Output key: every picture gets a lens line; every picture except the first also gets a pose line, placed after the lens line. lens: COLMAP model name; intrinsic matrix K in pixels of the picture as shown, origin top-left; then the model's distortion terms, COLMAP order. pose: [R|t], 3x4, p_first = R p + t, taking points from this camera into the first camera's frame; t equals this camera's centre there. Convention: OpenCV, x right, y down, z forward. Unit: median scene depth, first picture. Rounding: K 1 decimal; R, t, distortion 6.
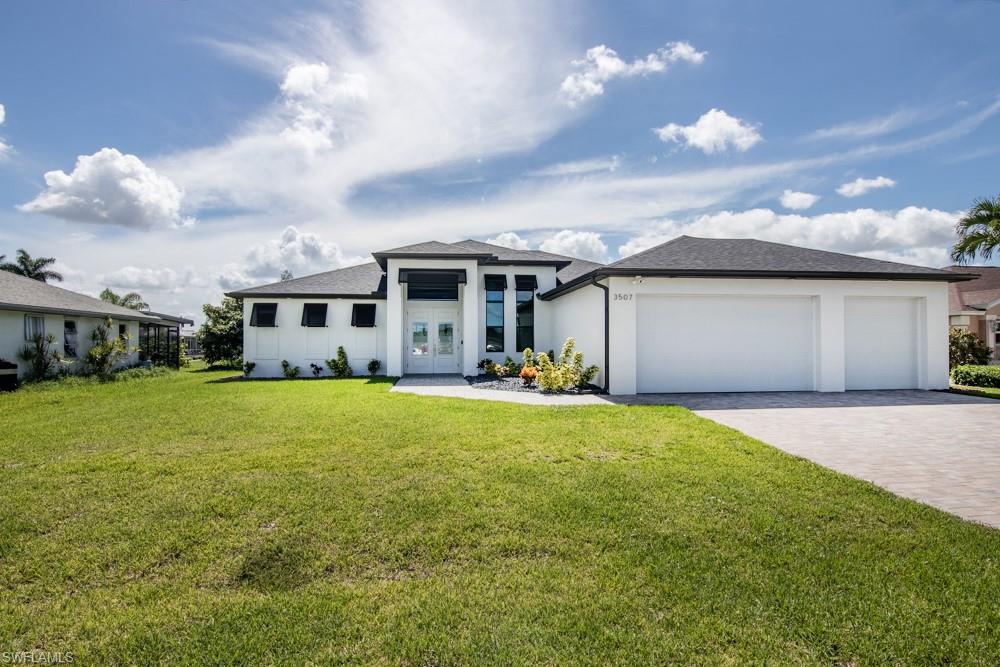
lens RADIAL K [[542.2, 0, 481.6], [0, 542.2, 353.8], [0, 0, 1]] dist [-0.018632, -0.002121]
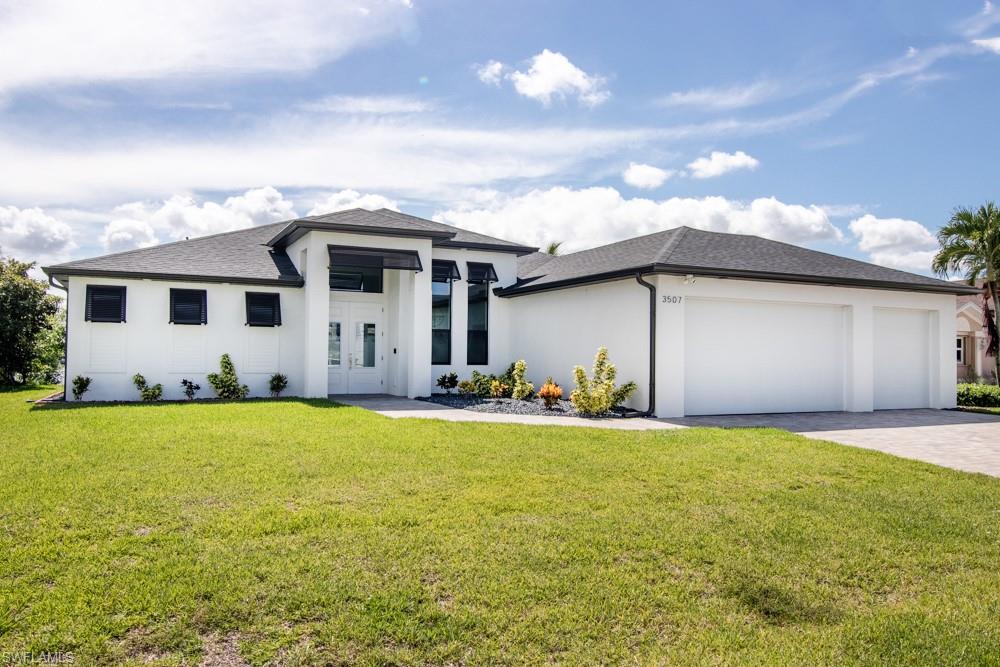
lens RADIAL K [[761.8, 0, 496.6], [0, 761.8, 372.2], [0, 0, 1]] dist [0.029278, -0.080469]
pose [[0.943423, 0.005322, 0.331550, -0.261632], [-0.007126, 0.999966, 0.004228, 0.002361], [-0.331516, -0.006351, 0.943428, -0.008110]]
